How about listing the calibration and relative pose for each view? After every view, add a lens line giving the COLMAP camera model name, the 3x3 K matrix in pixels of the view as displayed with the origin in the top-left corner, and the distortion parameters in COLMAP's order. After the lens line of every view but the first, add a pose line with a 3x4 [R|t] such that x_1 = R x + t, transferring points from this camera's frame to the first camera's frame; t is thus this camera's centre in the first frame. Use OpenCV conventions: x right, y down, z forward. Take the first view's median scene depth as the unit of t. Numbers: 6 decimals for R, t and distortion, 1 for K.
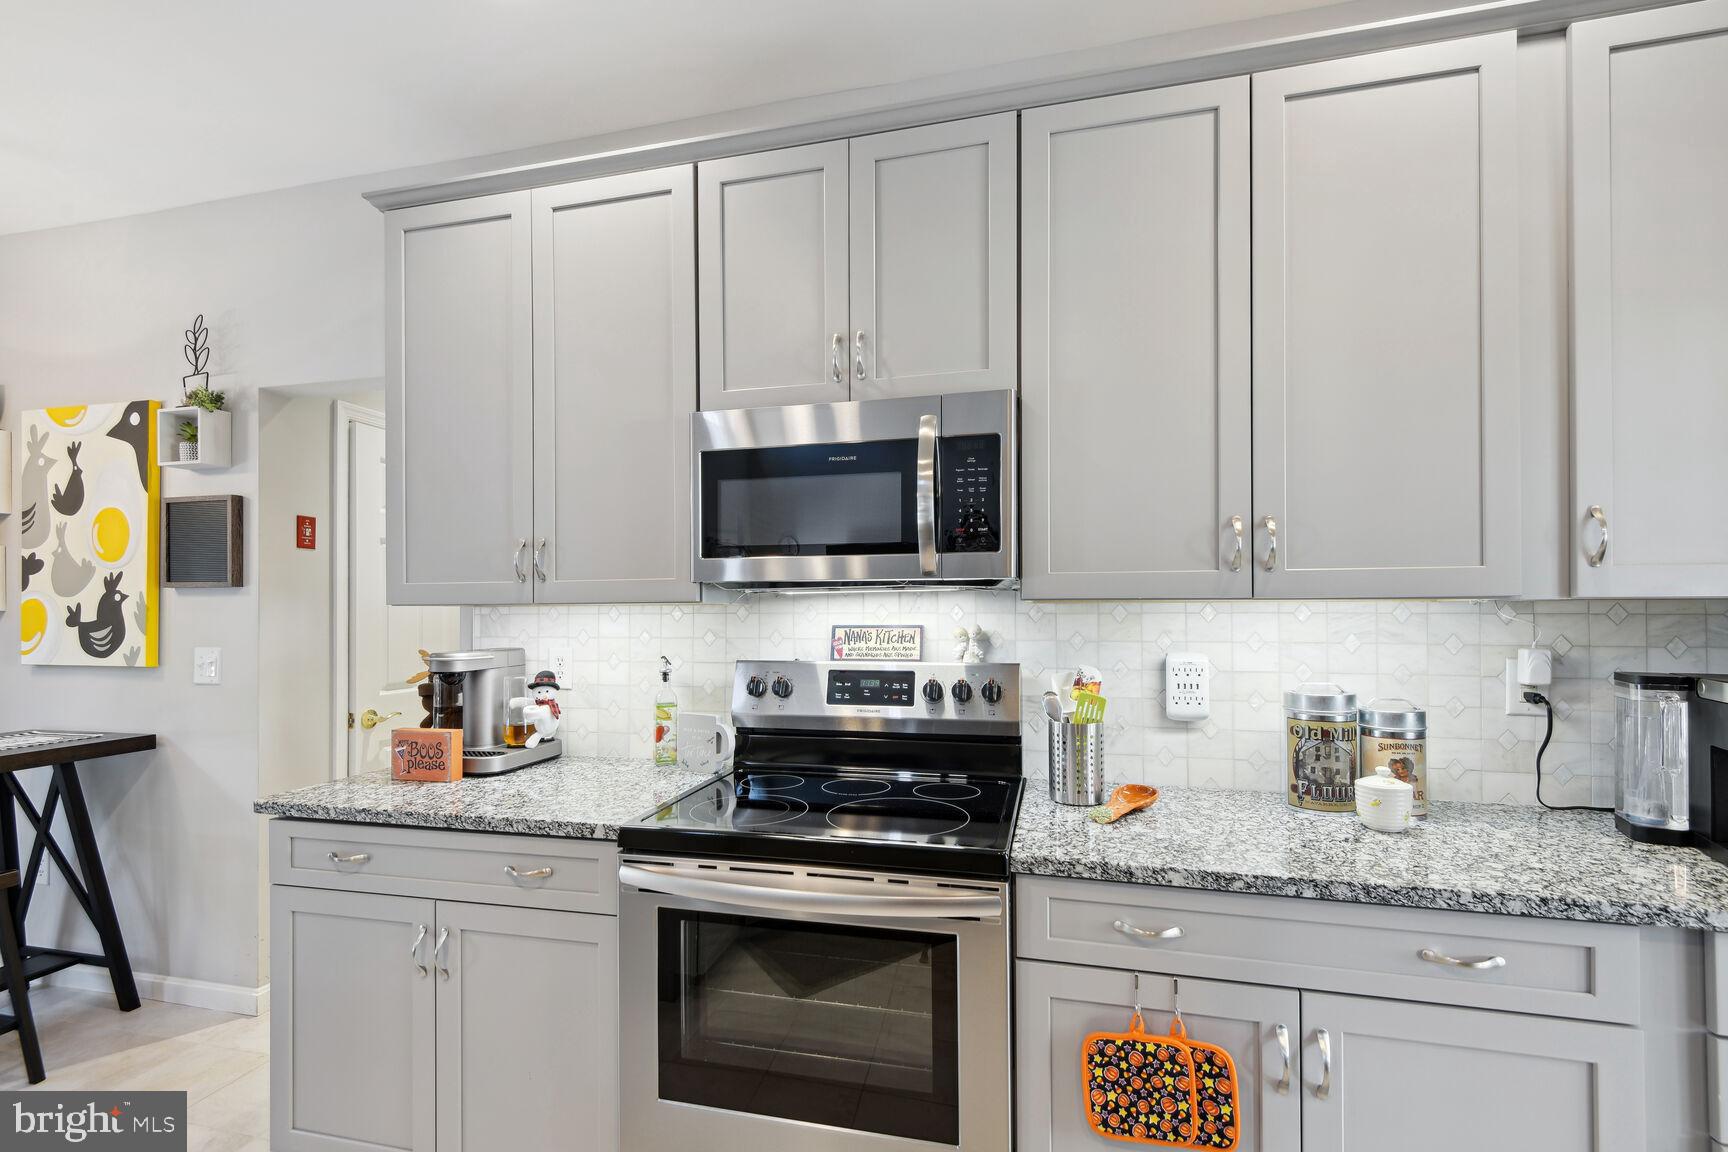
lens RADIAL K [[788.0, 0, 882.8], [0, 788.0, 595.7], [0, 0, 1]] dist [0.008125, -0.001168]
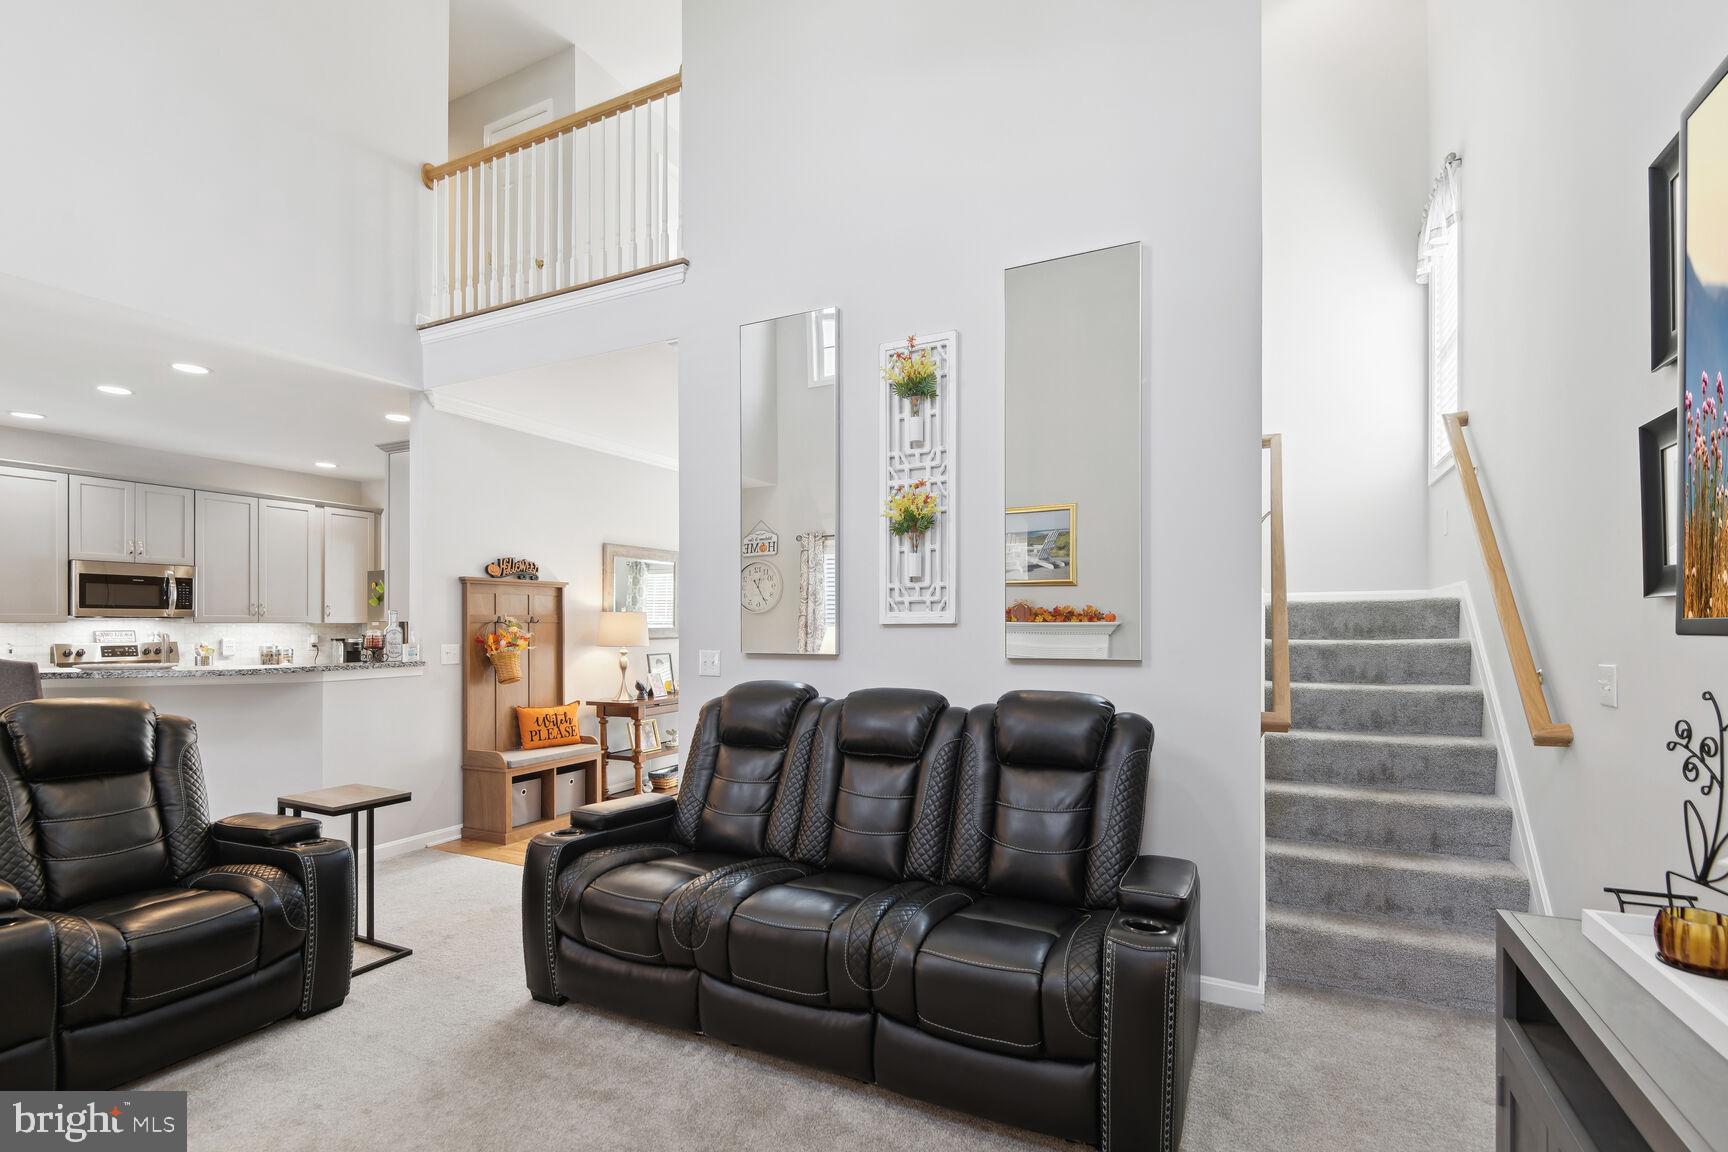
lens RADIAL K [[788.0, 0, 840.3], [0, 788.0, 628.4], [0, 0, 1]] dist [0.008125, -0.001168]
pose [[0.220822, 0.000111, 0.975314, -1.761387], [-0.015062, 0.999881, 0.003296, -0.016025], [-0.975198, -0.015417, 0.220798, -1.762782]]
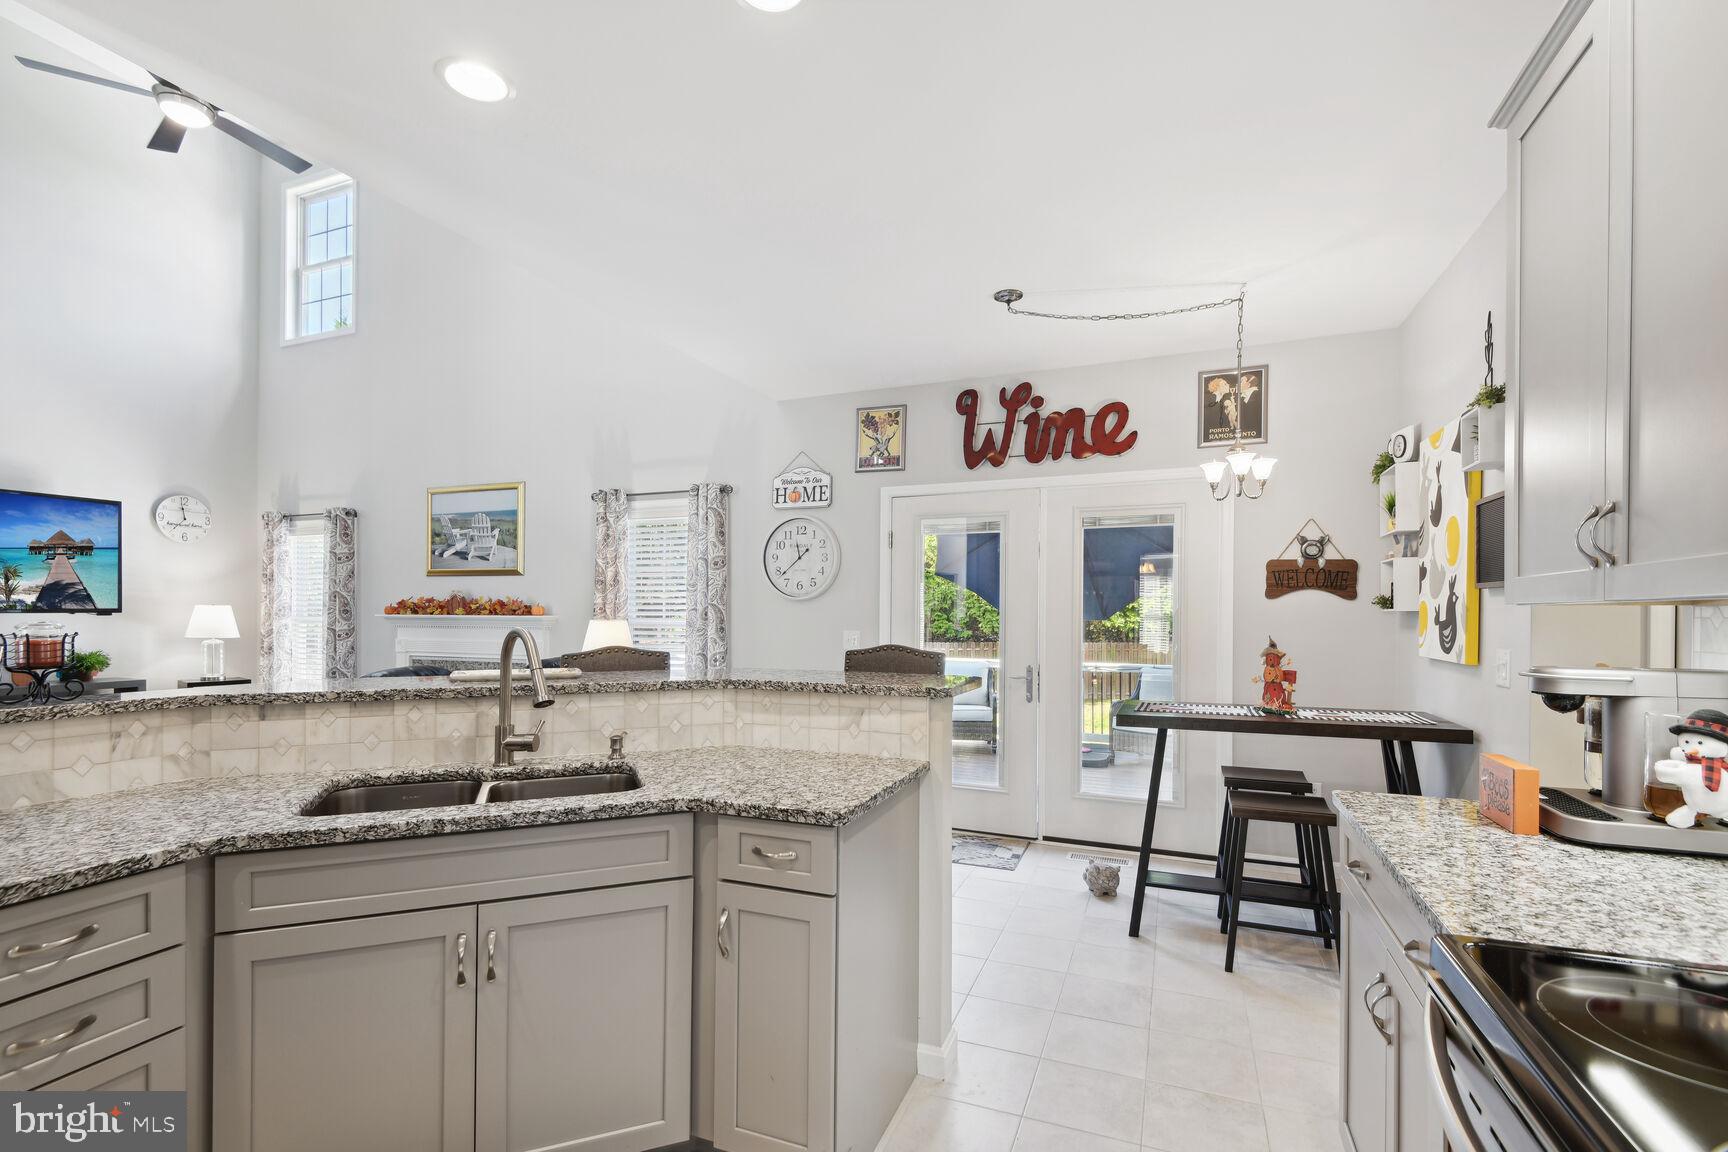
lens RADIAL K [[788.0, 0, 856.9], [0, 788.0, 604.8], [0, 0, 1]] dist [0.008125, -0.001168]
pose [[-0.138530, -0.004746, -0.990347, 0.223240], [0.012774, 0.999897, -0.006579, 0.007539], [0.990276, -0.013562, -0.138455, 0.347335]]
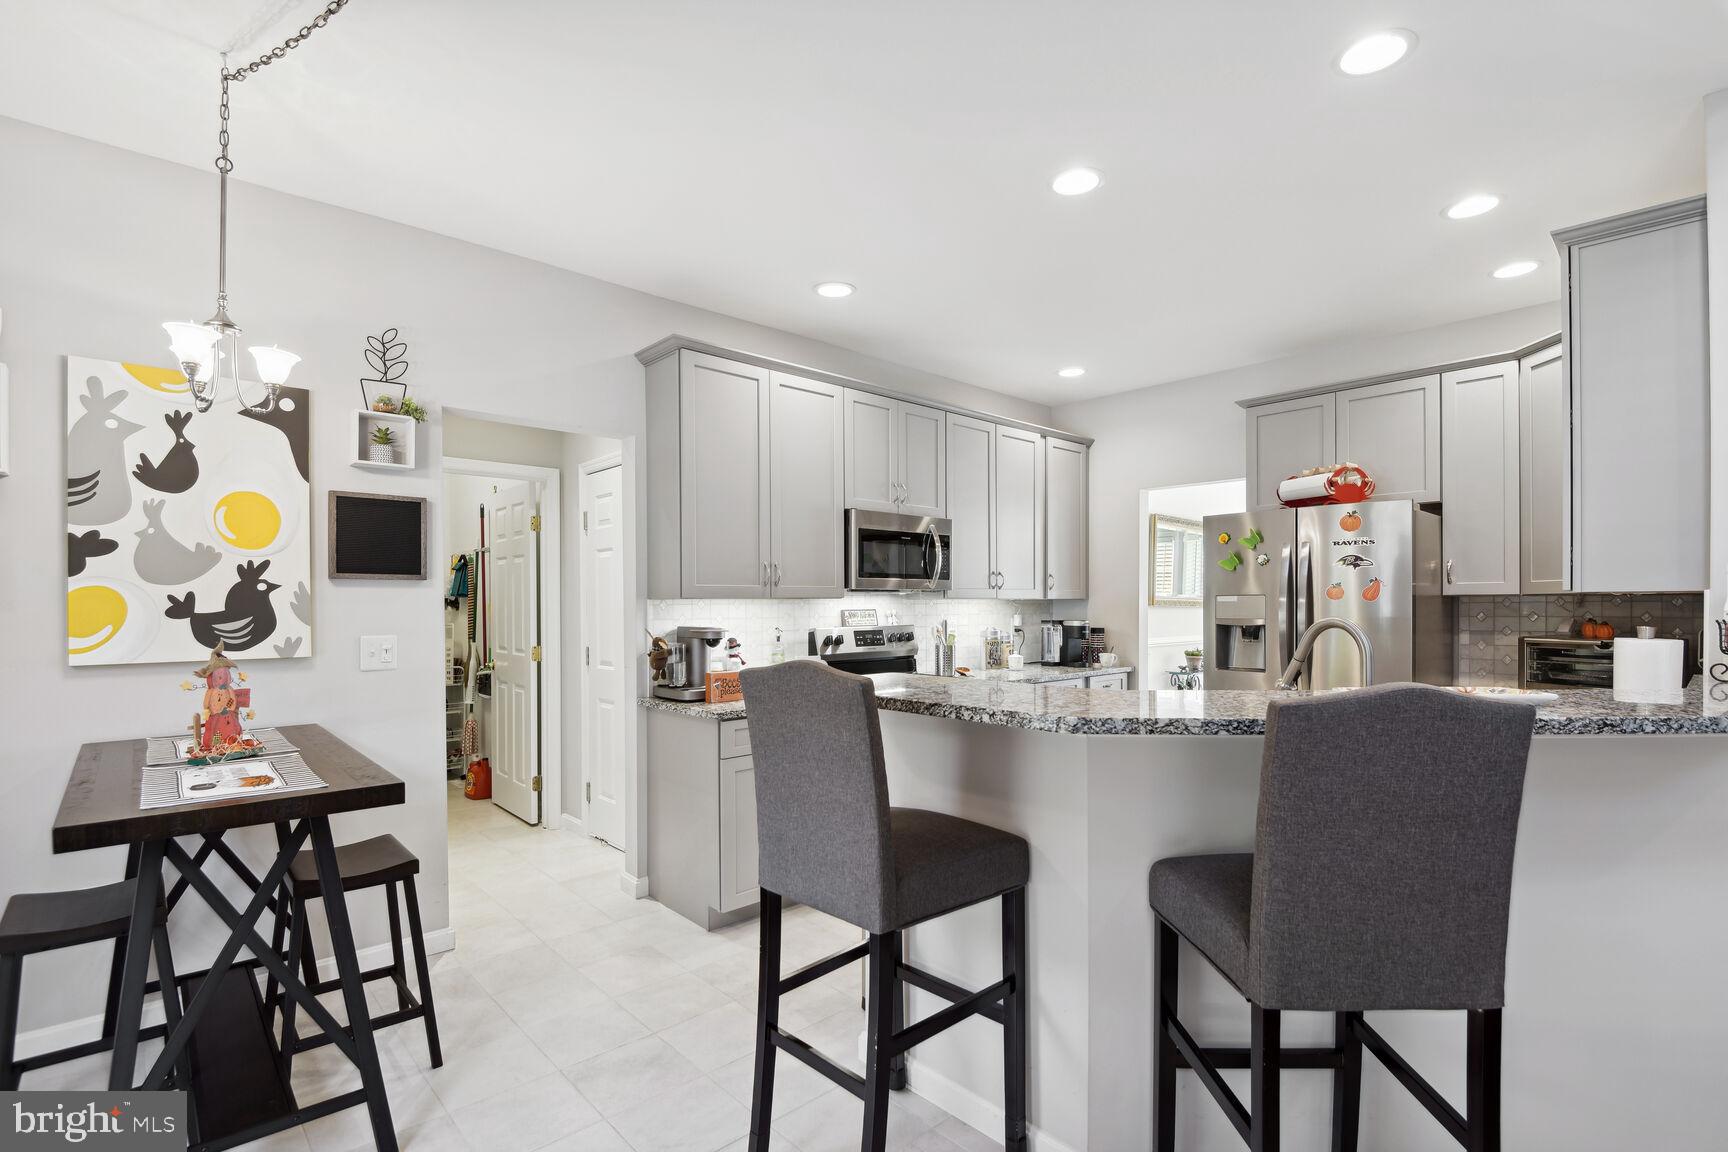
lens RADIAL K [[788.0, 0, 844.5], [0, 788.0, 604.7], [0, 0, 1]] dist [0.008125, -0.001168]
pose [[0.558264, 0.001811, 0.829661, -1.389616], [-0.011524, 0.999918, 0.005572, 0.010424], [-0.829583, -0.012671, 0.558239, -0.120996]]
